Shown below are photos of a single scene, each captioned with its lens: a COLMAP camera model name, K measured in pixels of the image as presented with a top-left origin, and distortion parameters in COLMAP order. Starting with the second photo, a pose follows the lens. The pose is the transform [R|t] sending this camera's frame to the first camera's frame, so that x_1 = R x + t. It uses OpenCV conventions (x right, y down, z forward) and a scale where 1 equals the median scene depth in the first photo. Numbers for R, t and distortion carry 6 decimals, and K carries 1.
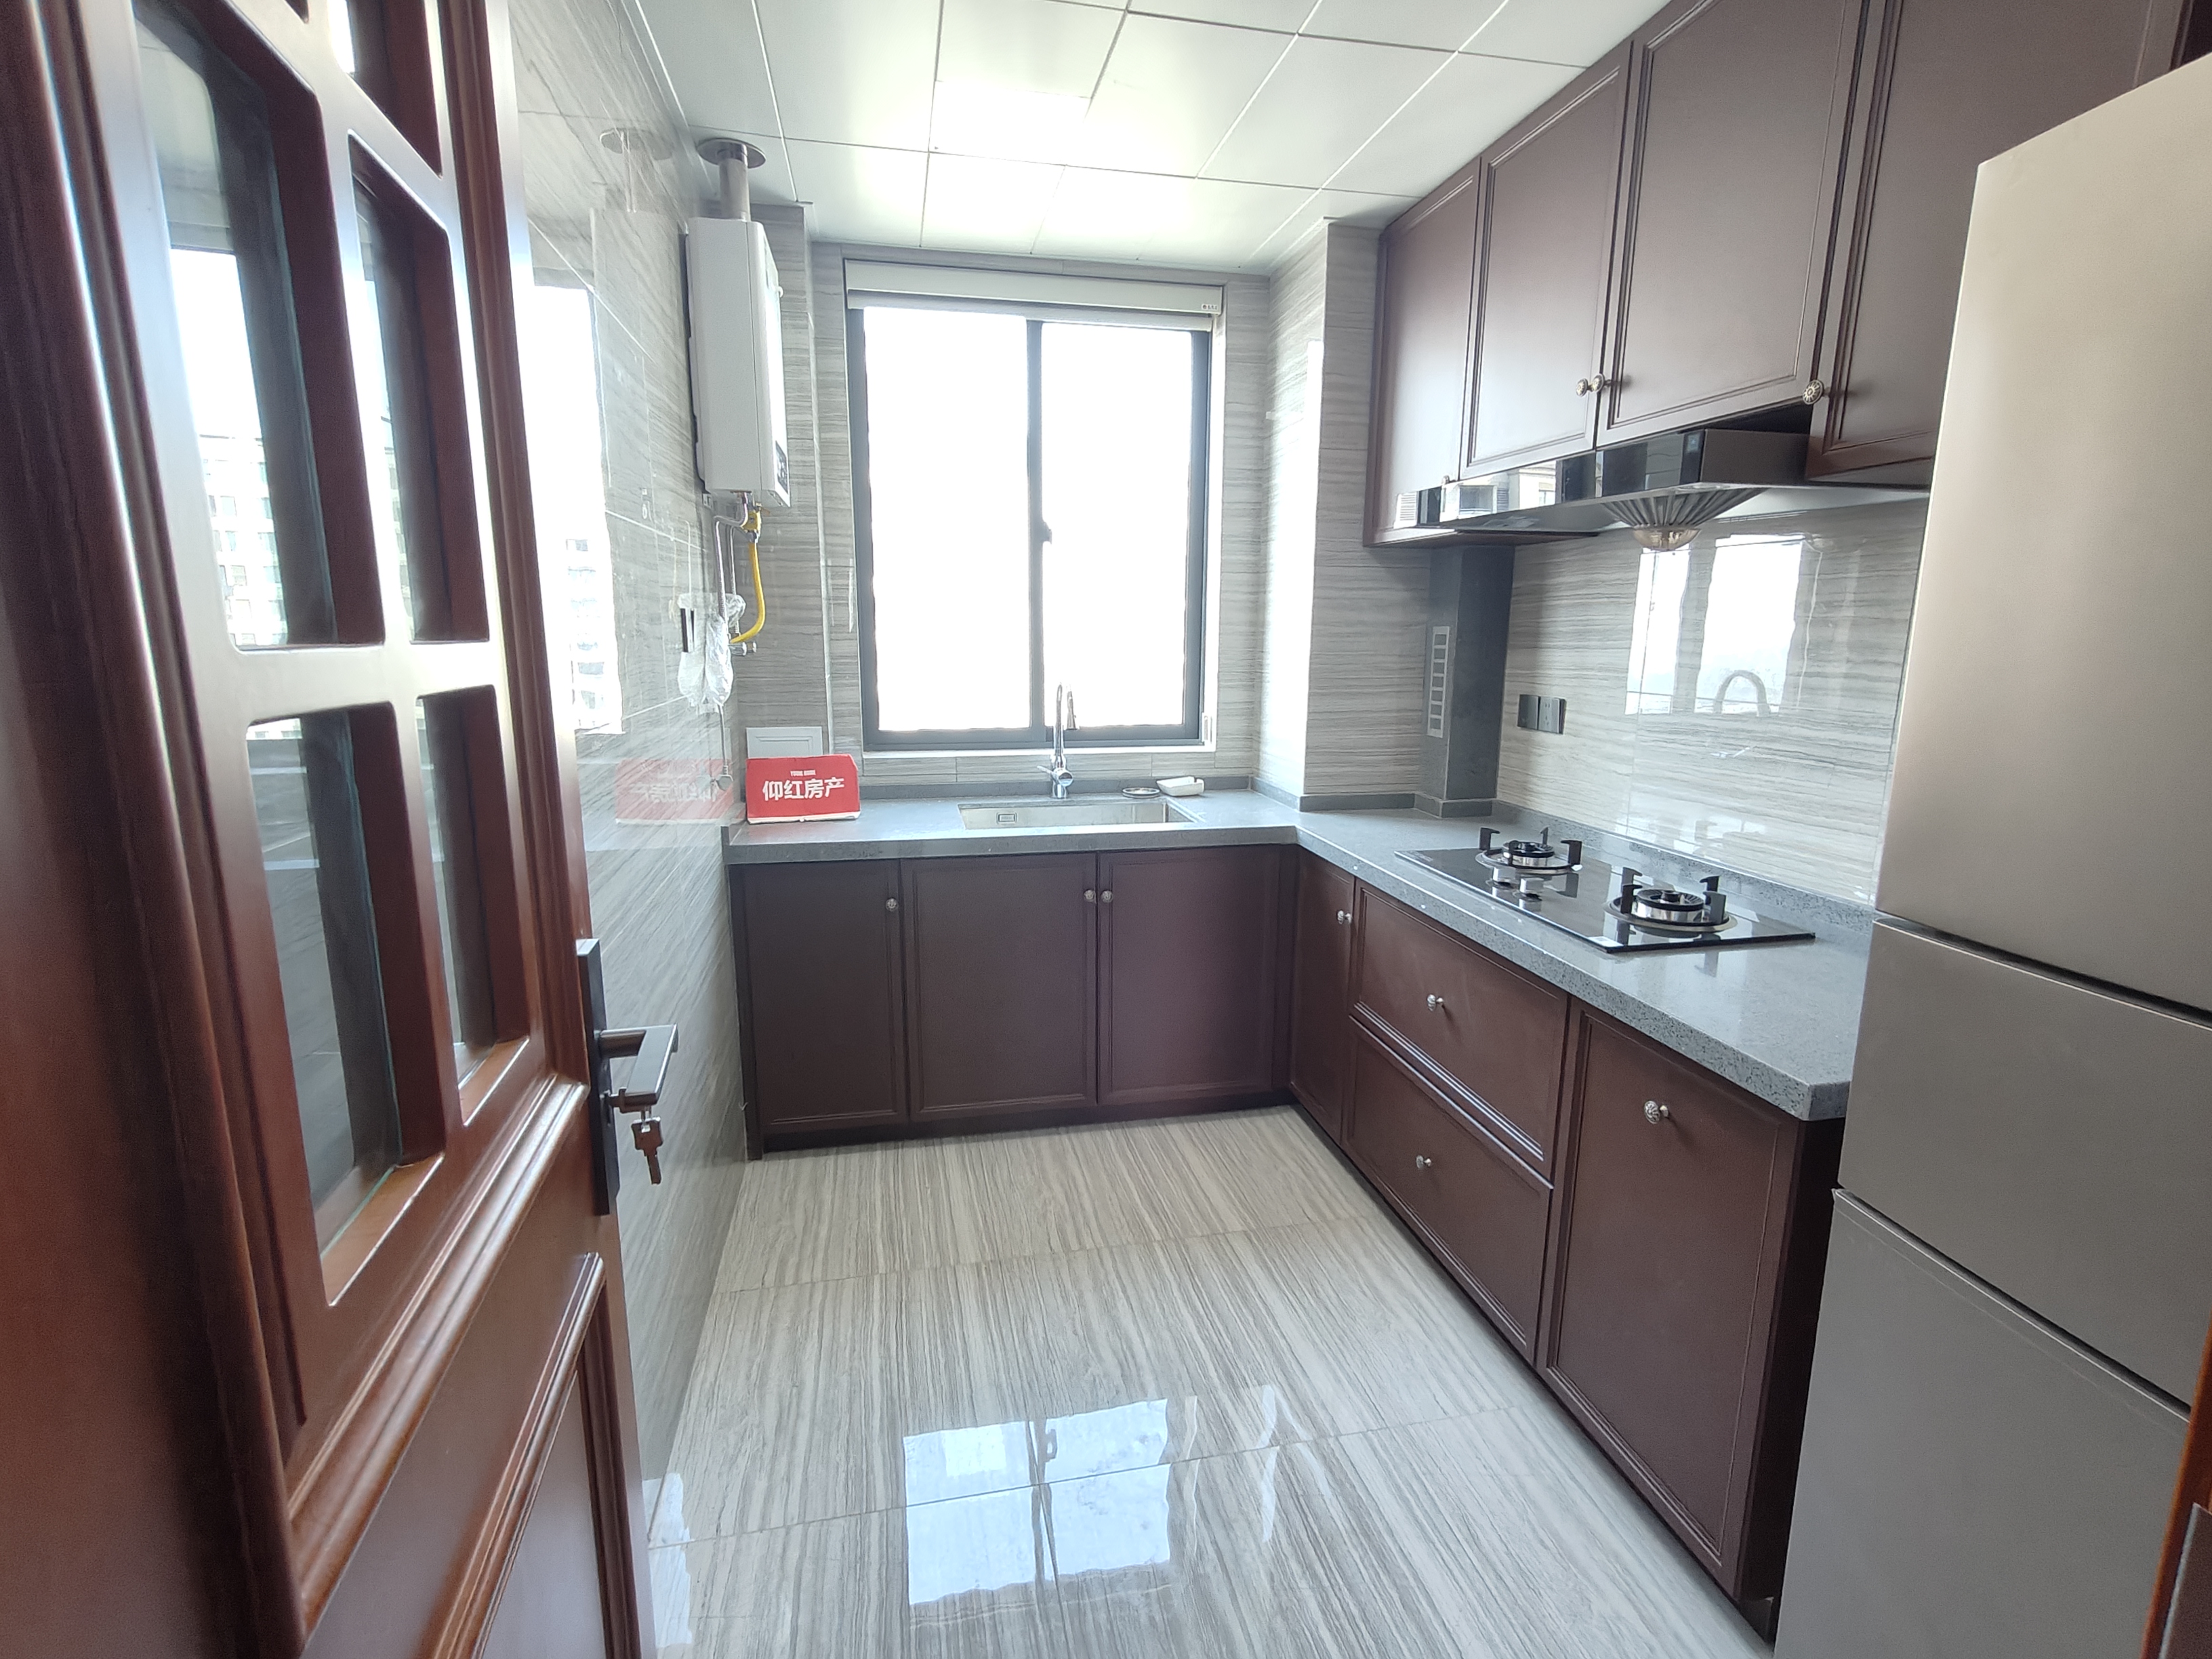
lens RADIAL K [[1025.1, 0, 1104.7], [0, 1025.1, 824.1], [0, 0, 1]] dist [0.000427, 0.000039]
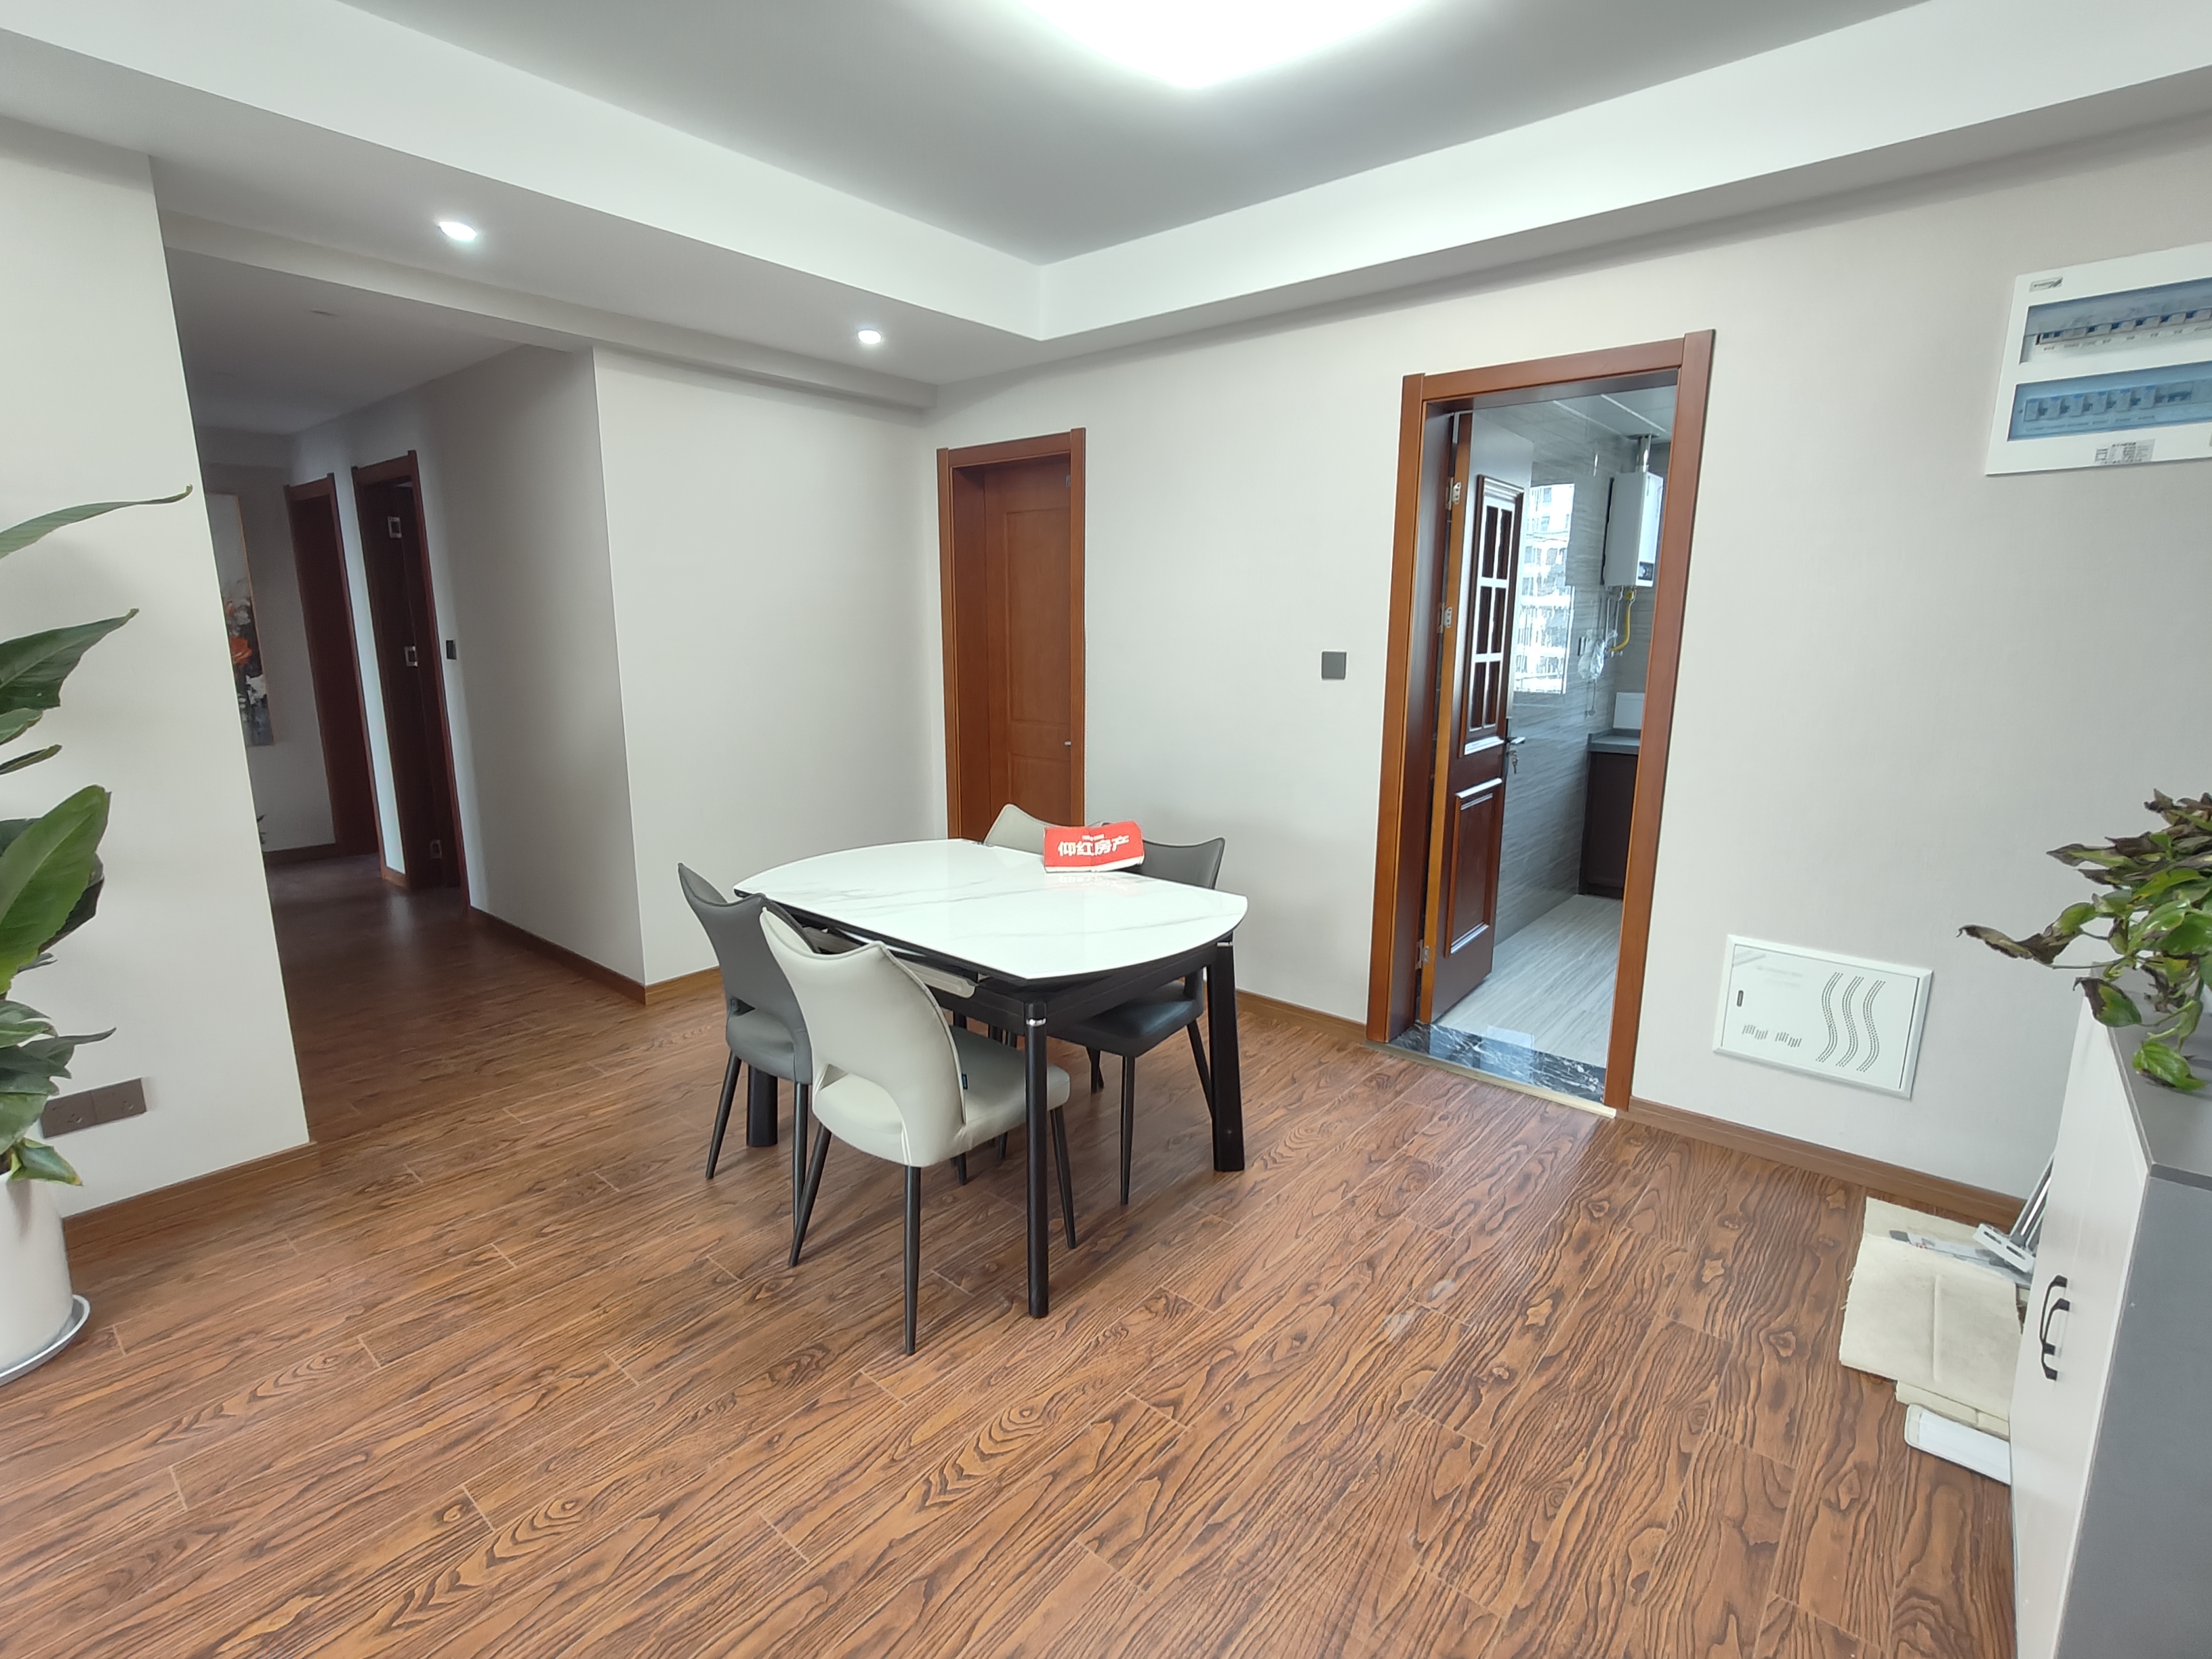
lens RADIAL K [[1025.1, 0, 1105.9], [0, 1025.1, 828.9], [0, 0, 1]] dist [0.000427, 0.000039]
pose [[0.612244, 0.148548, -0.776589, 0.793249], [-0.145915, 0.986550, 0.073675, 0.207607], [0.777088, 0.068209, 0.625685, -1.271617]]
